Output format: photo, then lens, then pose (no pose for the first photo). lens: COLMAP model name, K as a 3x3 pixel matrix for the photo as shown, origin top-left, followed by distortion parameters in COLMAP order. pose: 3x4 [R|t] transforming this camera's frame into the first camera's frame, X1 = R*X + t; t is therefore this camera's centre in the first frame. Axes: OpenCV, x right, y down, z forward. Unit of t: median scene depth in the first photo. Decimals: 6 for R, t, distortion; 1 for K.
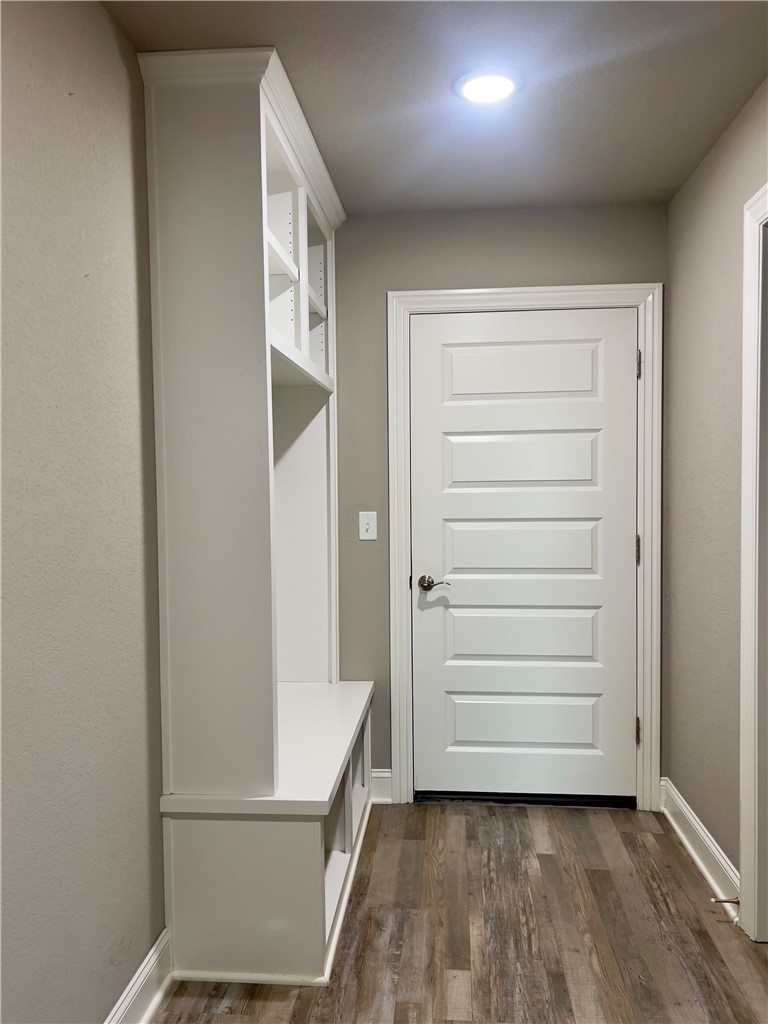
lens RADIAL K [[782.5, 0, 384.6], [0, 782.5, 510.8], [0, 0, 1]] dist [-0.003079, -0.007708]
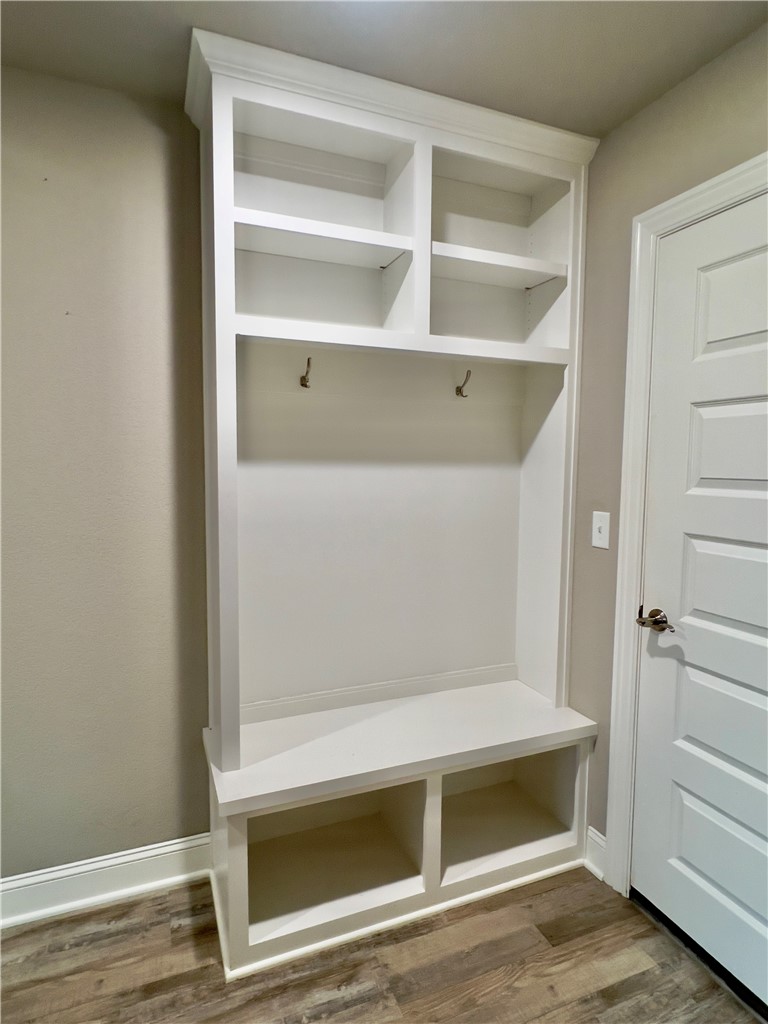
lens RADIAL K [[572.6, 0, 382.3], [0, 572.6, 513.9], [0, 0, 1]] dist [-0.005828, 0.000199]
pose [[0.455221, 0.098464, -0.884918, 0.428901], [-0.042234, 0.995136, 0.089002, -0.043007], [0.889376, -0.003142, 0.457165, 0.600924]]
